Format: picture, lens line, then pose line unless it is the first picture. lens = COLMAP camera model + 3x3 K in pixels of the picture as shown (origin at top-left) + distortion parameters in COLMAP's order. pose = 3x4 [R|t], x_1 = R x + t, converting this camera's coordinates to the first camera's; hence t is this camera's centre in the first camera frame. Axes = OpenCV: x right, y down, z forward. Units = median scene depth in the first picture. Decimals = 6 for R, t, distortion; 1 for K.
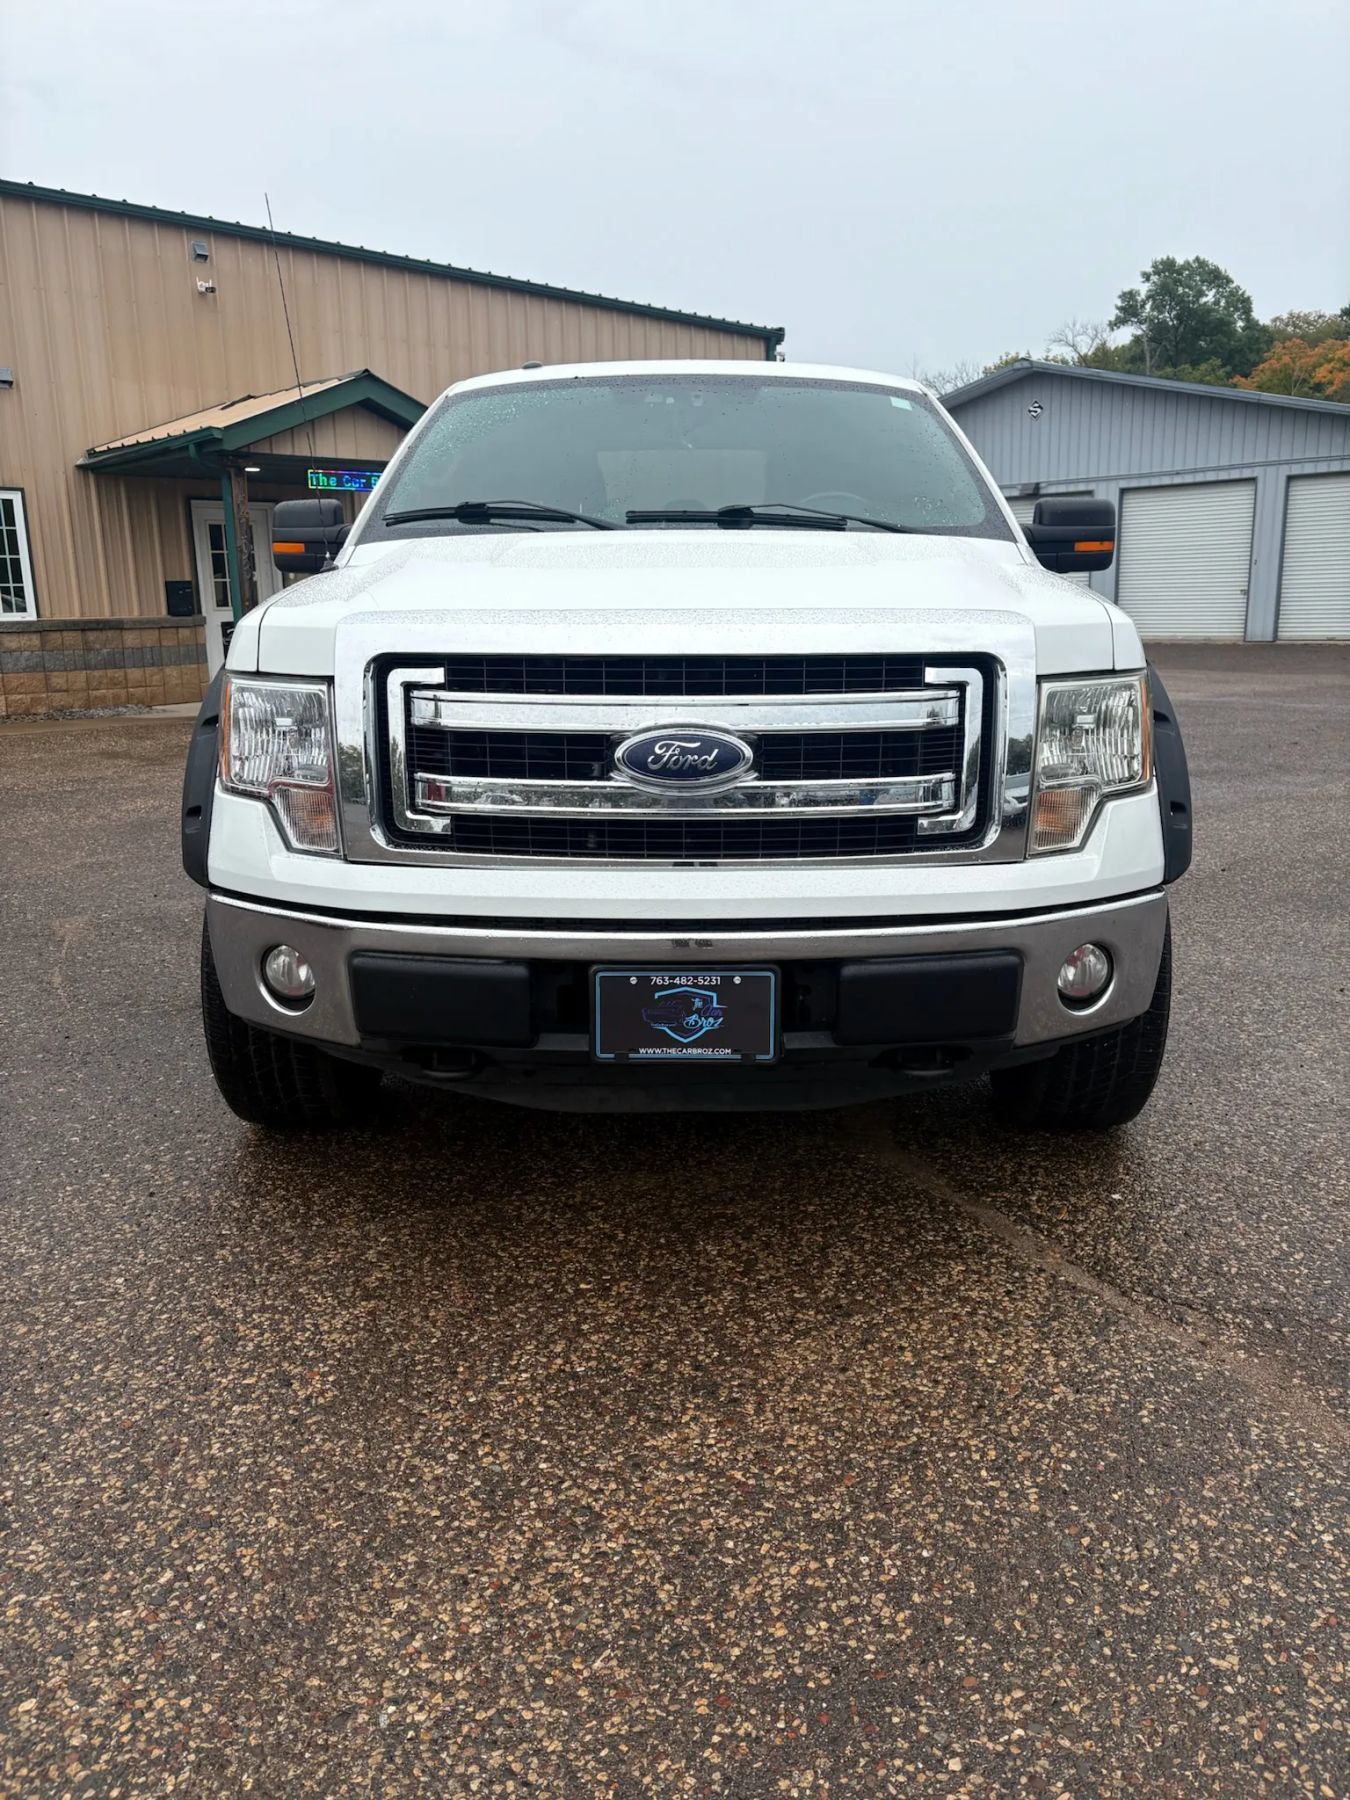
lens RADIAL K [[1386.9, 0, 675.0], [0, 1386.9, 900.0], [0, 0, 1]] dist [0.046283, -0.051254]
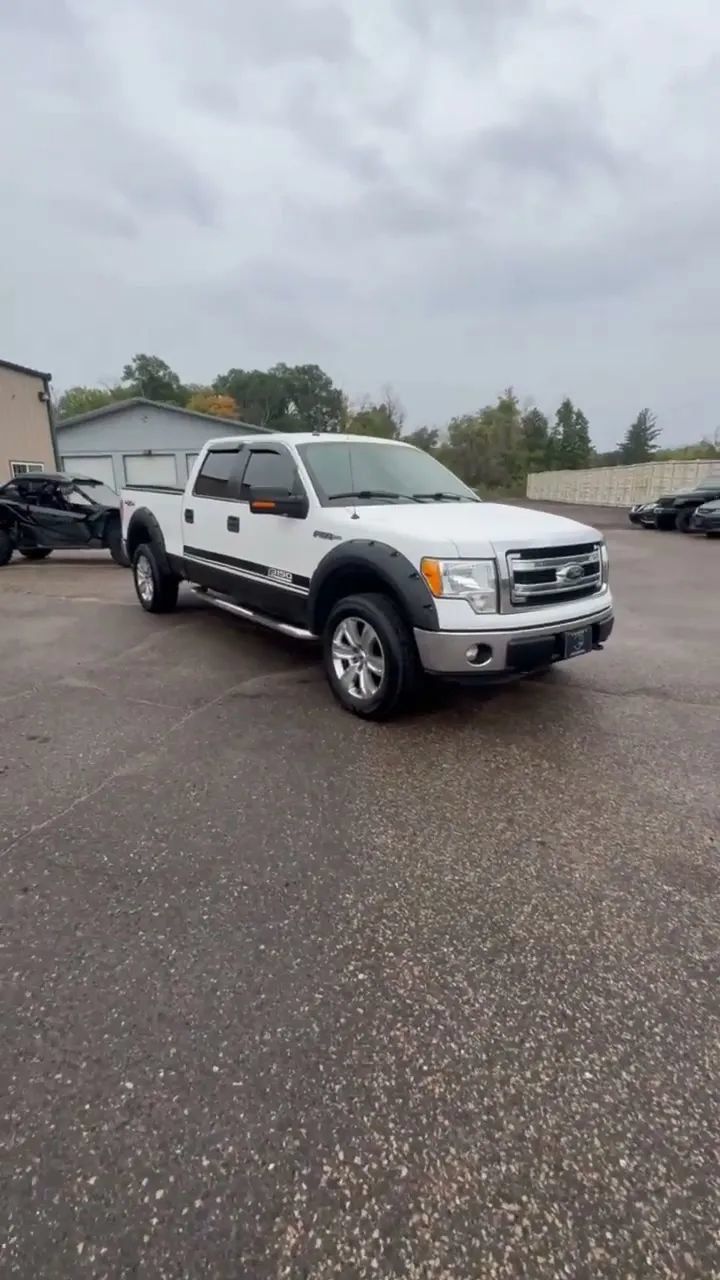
lens RADIAL K [[564.4, 0, 360.0], [0, 564.4, 640.0], [0, 0, 1]] dist [-0.003786, 0.000582]
pose [[0.766248, -0.157011, 0.623067, -0.904924], [0.130424, 0.987505, 0.088453, -0.087578], [-0.629169, 0.013486, 0.777151, 0.122406]]
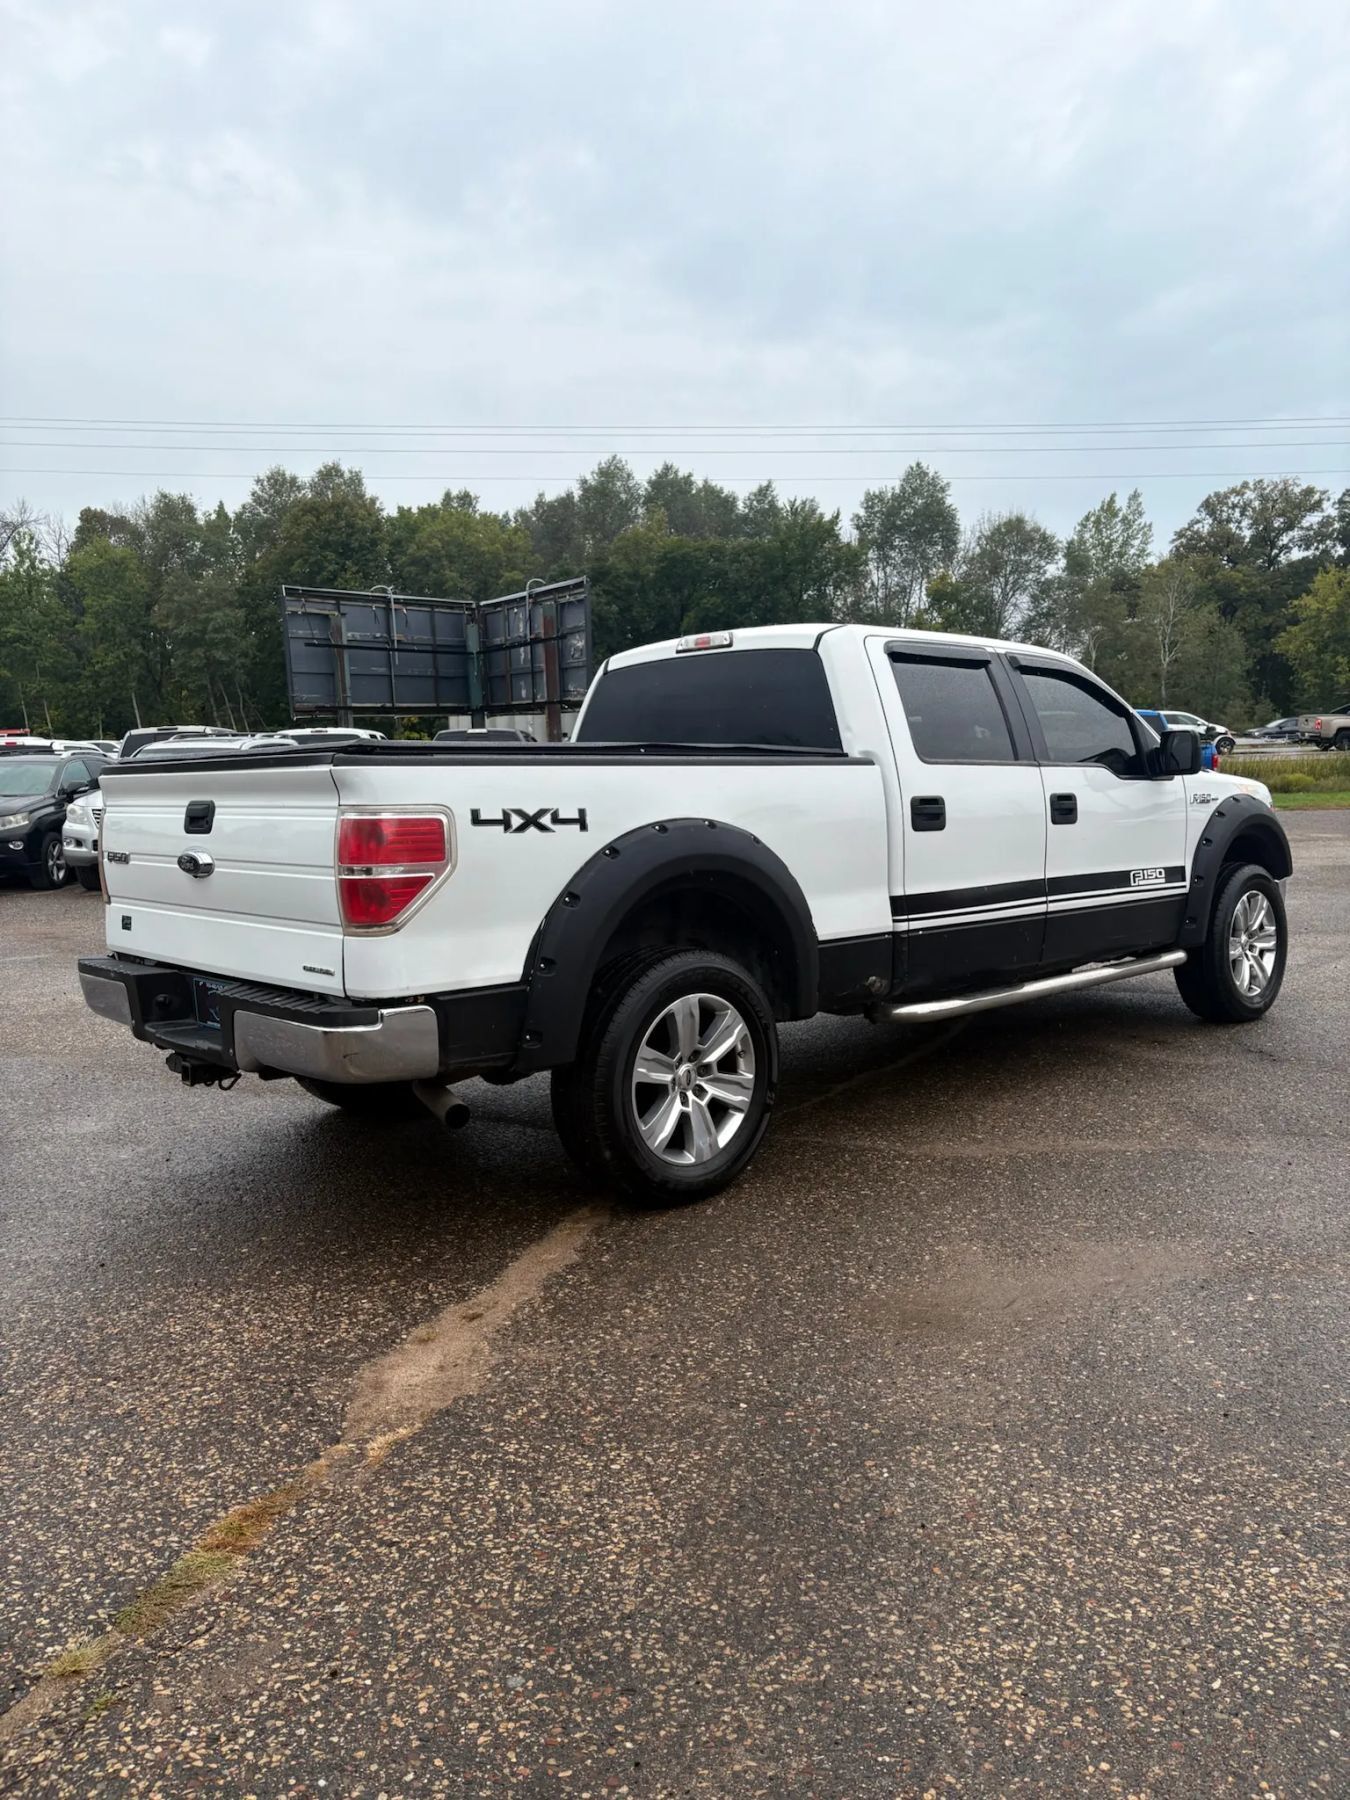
lens RADIAL K [[1372.8, 0, 675.0], [0, 1372.8, 900.0], [0, 0, 1]] dist [0.055578, -0.070512]
pose [[-0.693512, -0.044547, 0.719066, -1.113108], [0.193904, 0.949716, 0.245848, -0.660925], [-0.693860, 0.309928, -0.650002, 2.728907]]
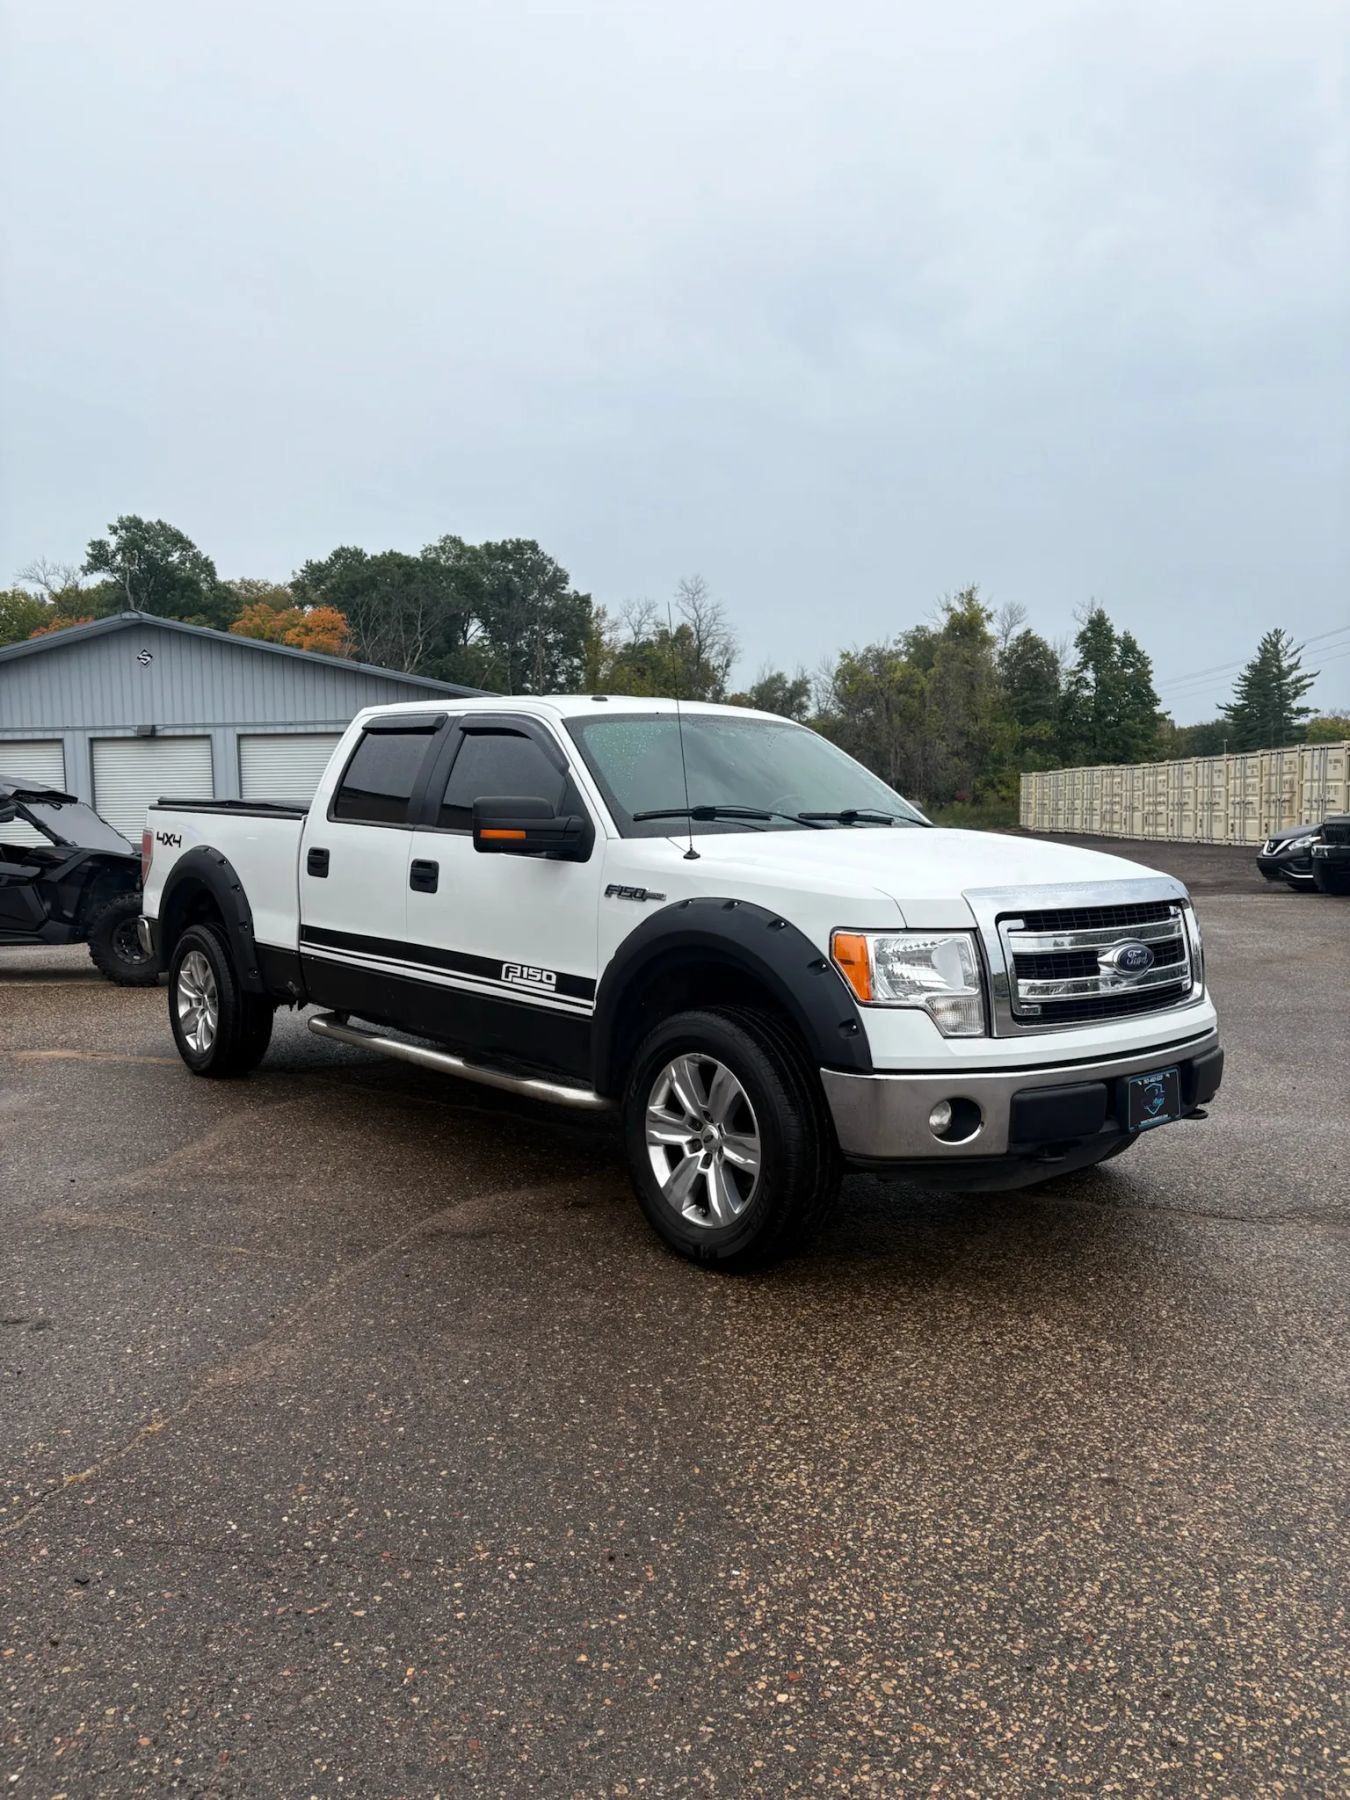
lens RADIAL K [[1372.8, 0, 675.0], [0, 1372.8, 900.0], [0, 0, 1]] dist [0.055578, -0.070512]
pose [[0.744374, -0.039108, 0.666617, -1.087732], [0.143652, 0.984289, -0.102664, -0.051472], [-0.652128, 0.172181, 0.738297, 0.012116]]
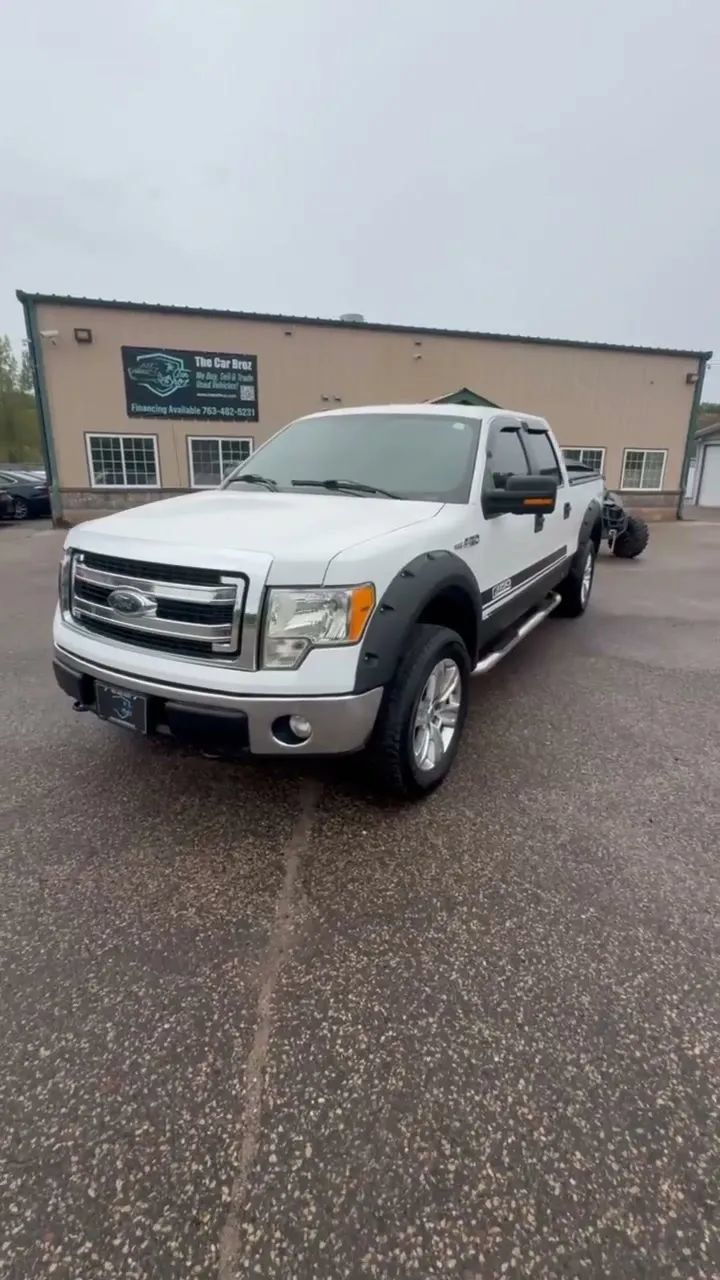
lens RADIAL K [[568.1, 0, 360.0], [0, 568.1, 640.0], [0, 0, 1]] dist [0.000169, 0.000959]
pose [[0.863650, 0.167546, -0.475434, 0.538912], [-0.133632, 0.985501, 0.104547, -0.127340], [0.486057, -0.026759, 0.873517, 0.215712]]
